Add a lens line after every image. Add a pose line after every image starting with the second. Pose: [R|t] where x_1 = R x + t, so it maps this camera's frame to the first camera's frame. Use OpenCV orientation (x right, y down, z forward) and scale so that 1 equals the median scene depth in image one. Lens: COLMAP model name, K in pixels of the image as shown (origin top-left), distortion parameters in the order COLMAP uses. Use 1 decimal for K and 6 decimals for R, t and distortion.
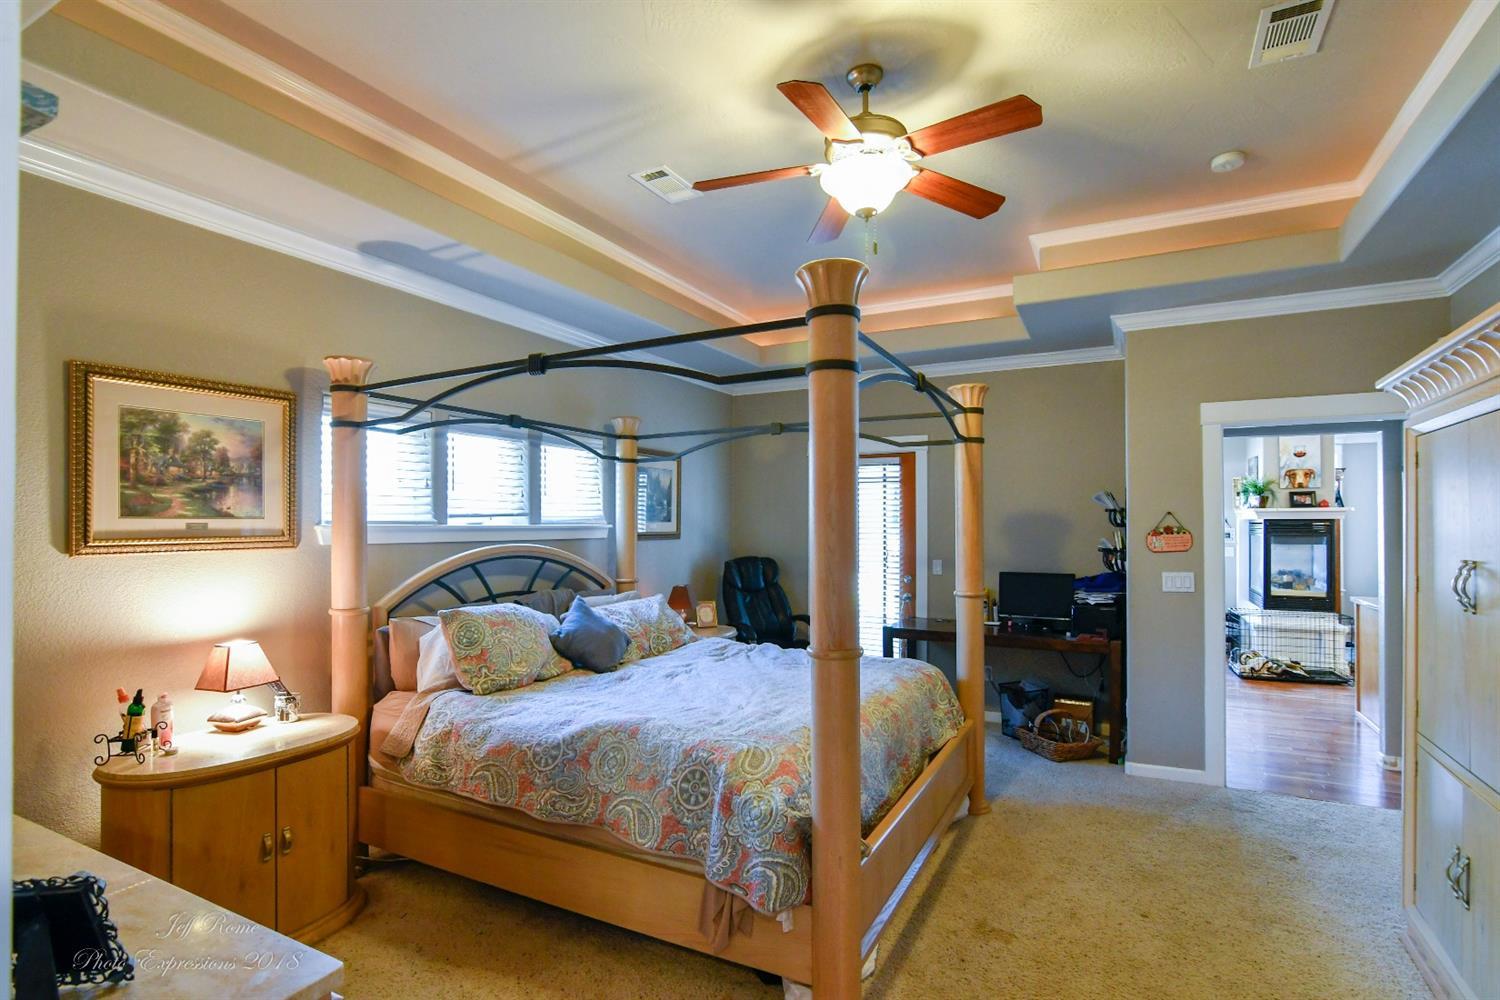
lens RADIAL K [[730.7, 0, 749.5], [0, 730.7, 509.4], [0, 0, 1]] dist [-0.028666, 0.007579]
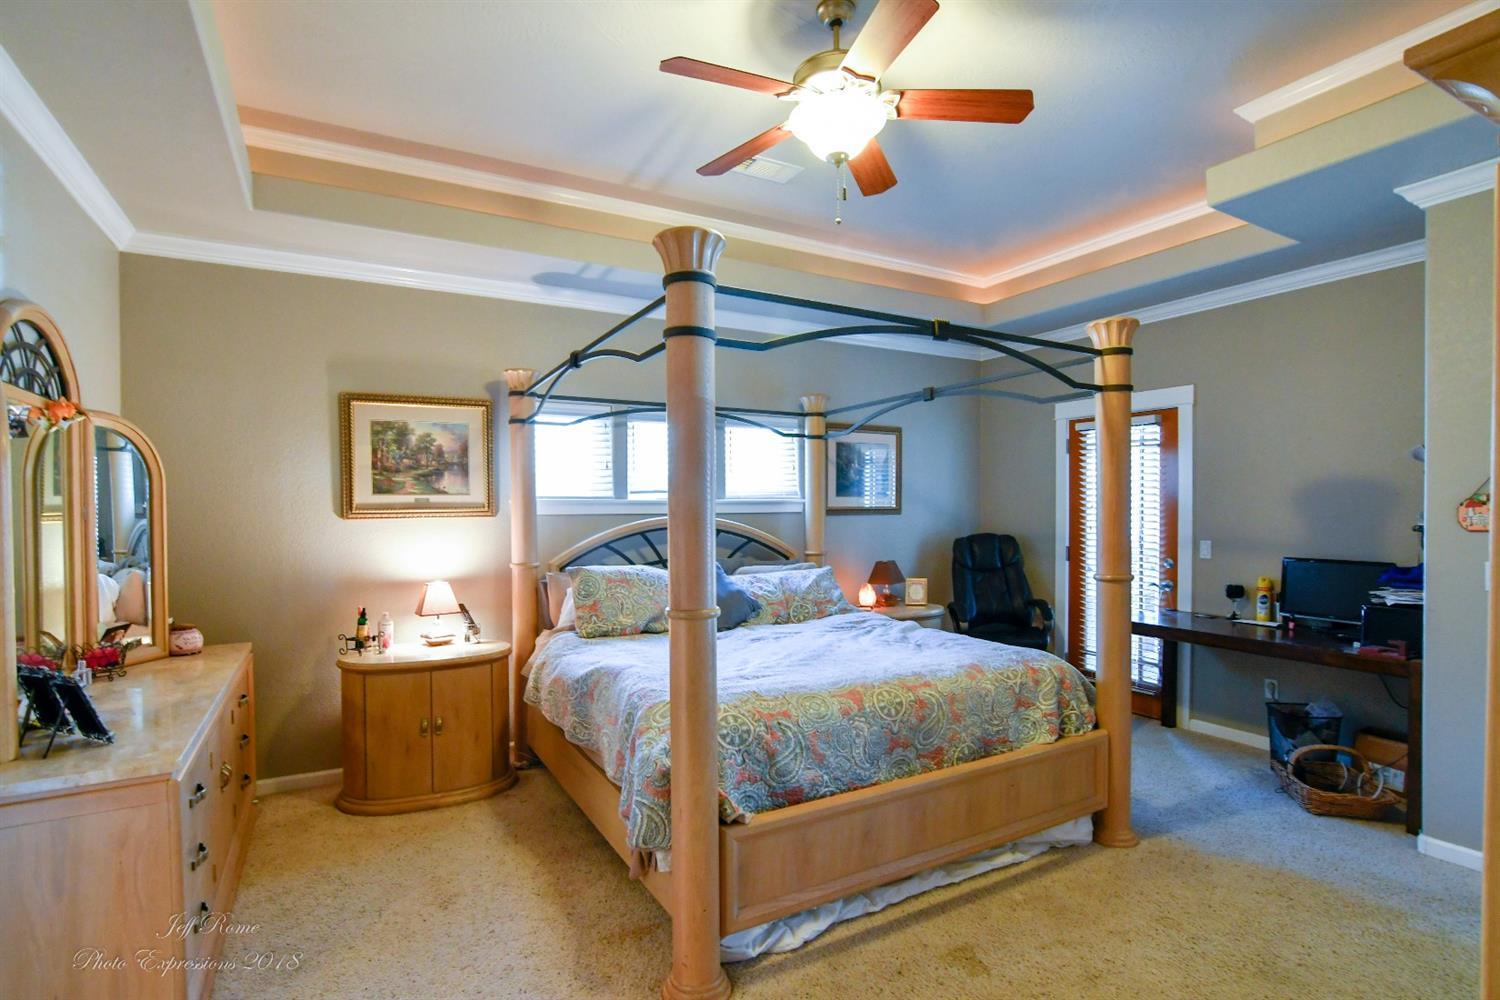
lens RADIAL K [[730.7, 0, 750.6], [0, 730.7, 508.5], [0, 0, 1]] dist [-0.028666, 0.007579]
pose [[0.842552, -0.003814, -0.538601, 0.495681], [0.016301, 0.999697, 0.018421, 0.021221], [0.538368, -0.024301, 0.842359, 0.123863]]
